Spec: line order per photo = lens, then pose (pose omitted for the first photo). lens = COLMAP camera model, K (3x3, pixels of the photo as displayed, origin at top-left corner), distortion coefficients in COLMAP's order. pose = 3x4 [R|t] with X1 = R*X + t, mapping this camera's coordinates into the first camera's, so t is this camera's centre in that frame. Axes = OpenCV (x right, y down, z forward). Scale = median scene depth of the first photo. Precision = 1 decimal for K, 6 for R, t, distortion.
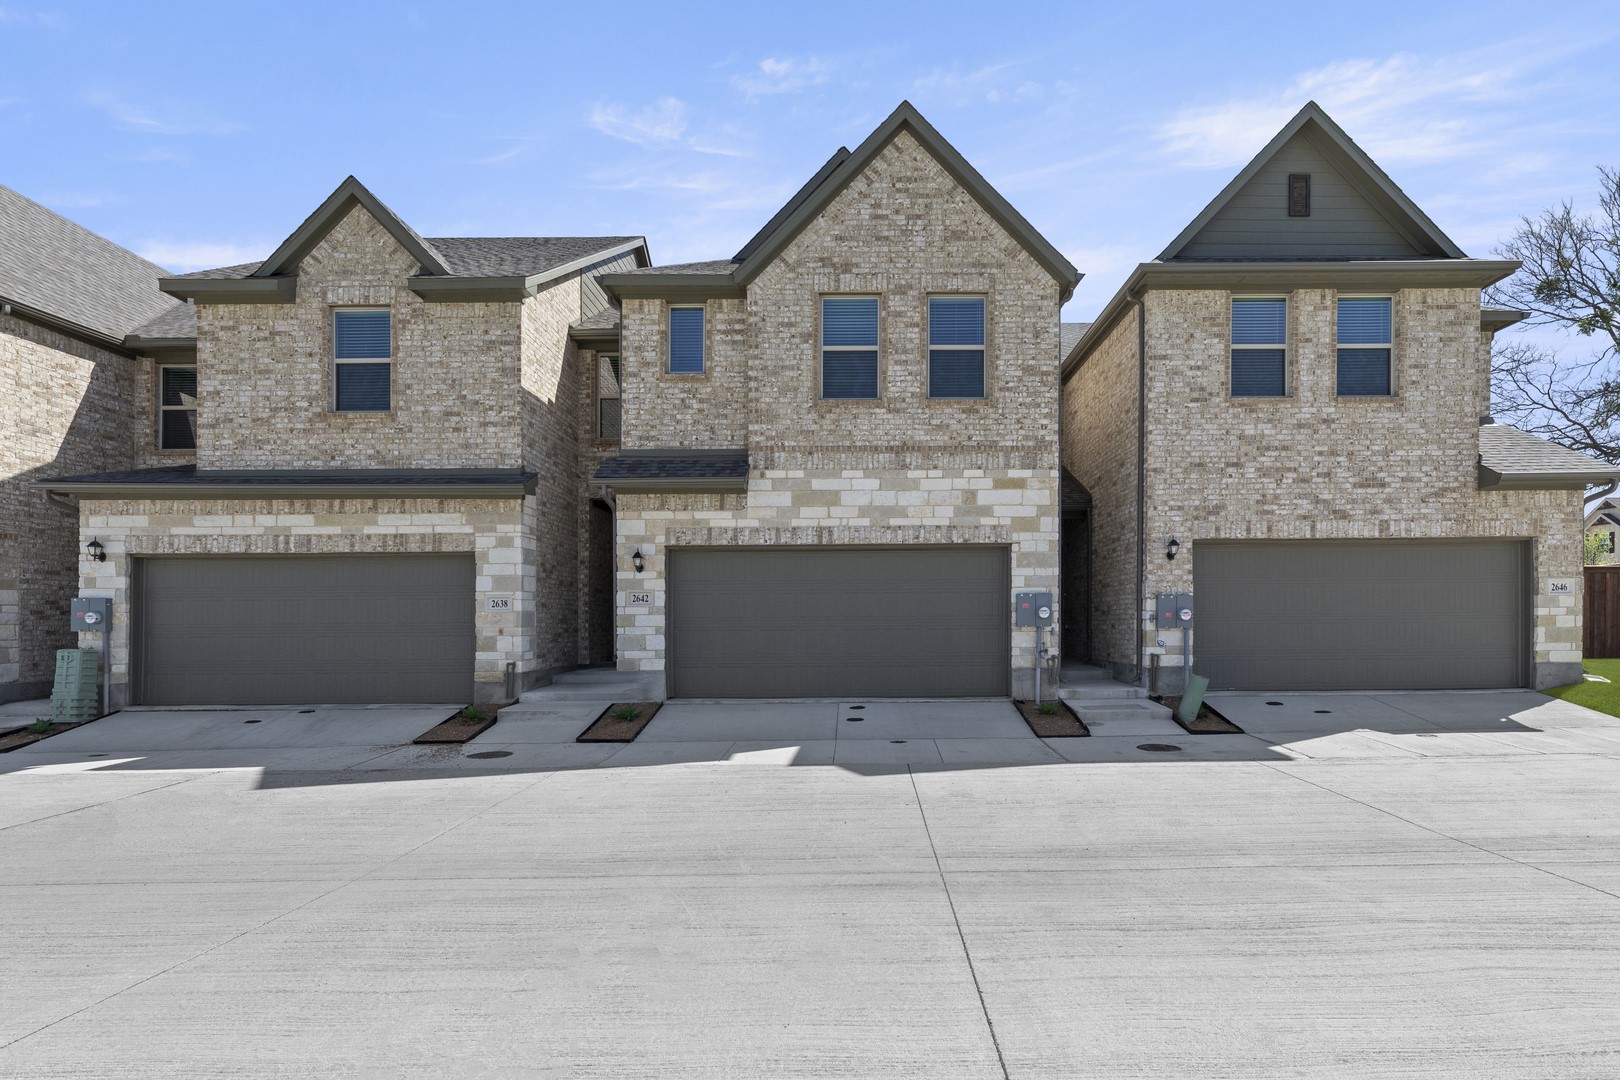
lens RADIAL K [[675.5, 0, 810.5], [0, 675.5, 565.6], [0, 0, 1]] dist [-0.001093, -0.000032]
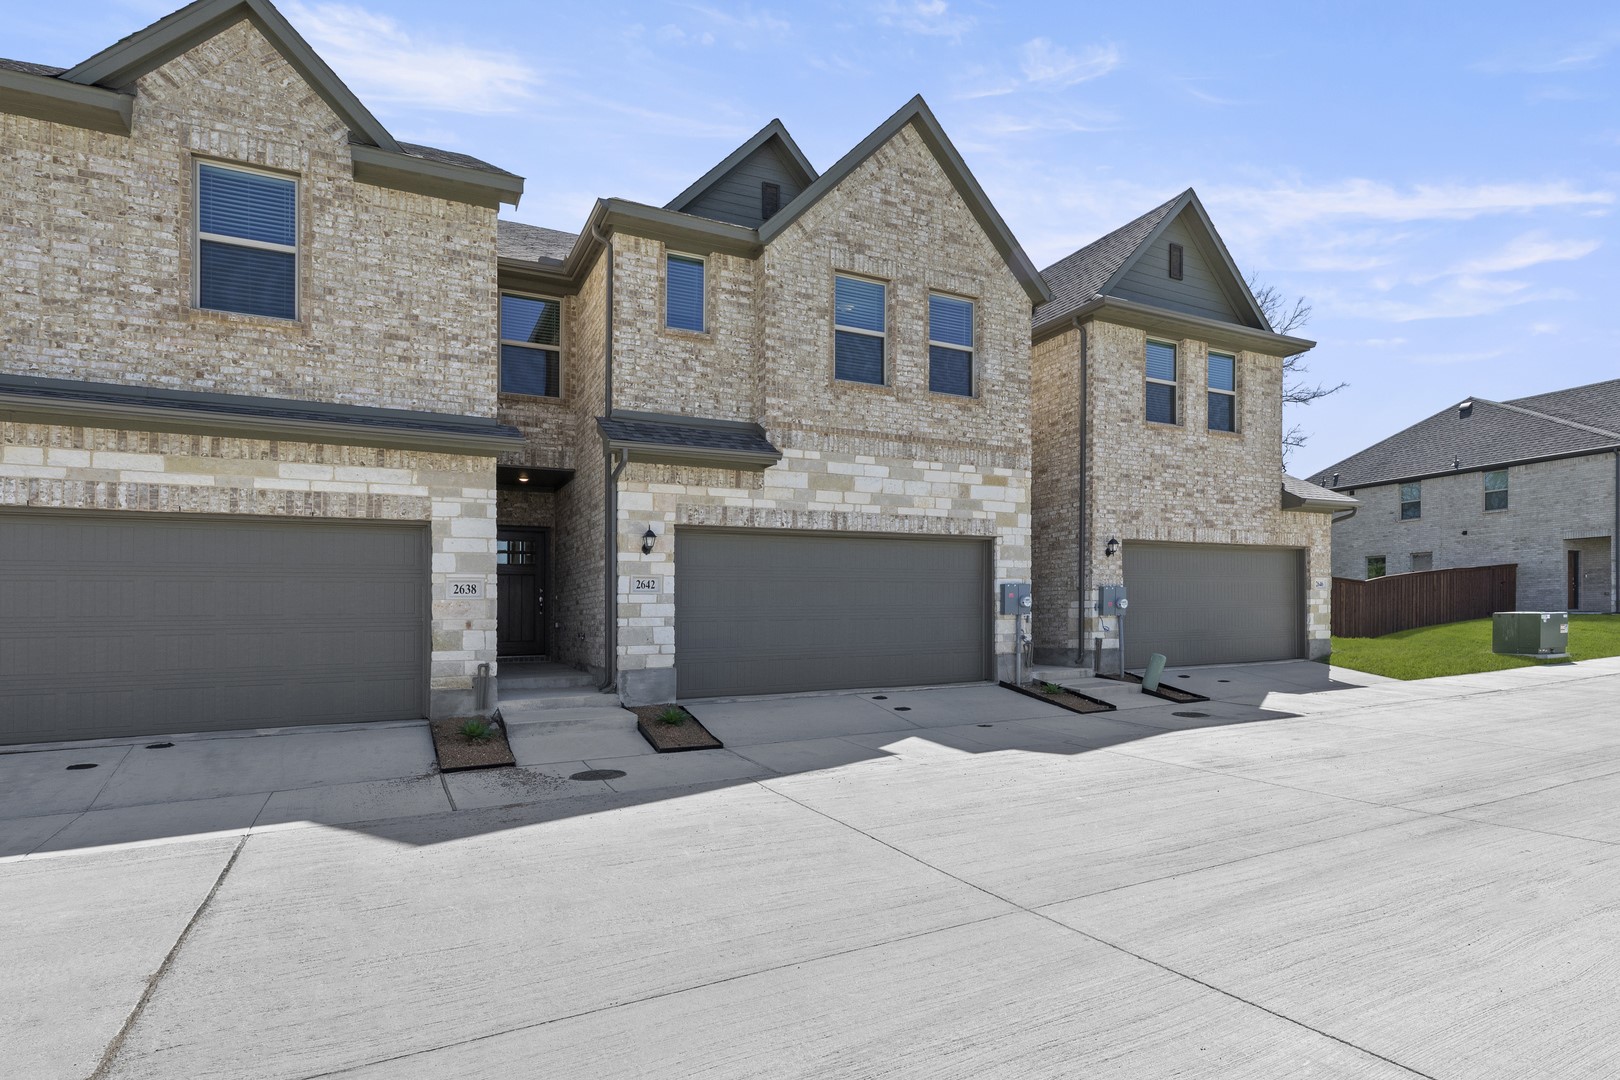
lens RADIAL K [[690.3, 0, 807.4], [0, 690.3, 562.6], [0, 0, 1]] dist [0.000150, 0.000135]
pose [[0.922721, 0.023658, 0.384742, -0.397237], [-0.023610, 0.999709, -0.004850, 0.020038], [-0.384745, -0.004609, 0.923011, 0.109424]]
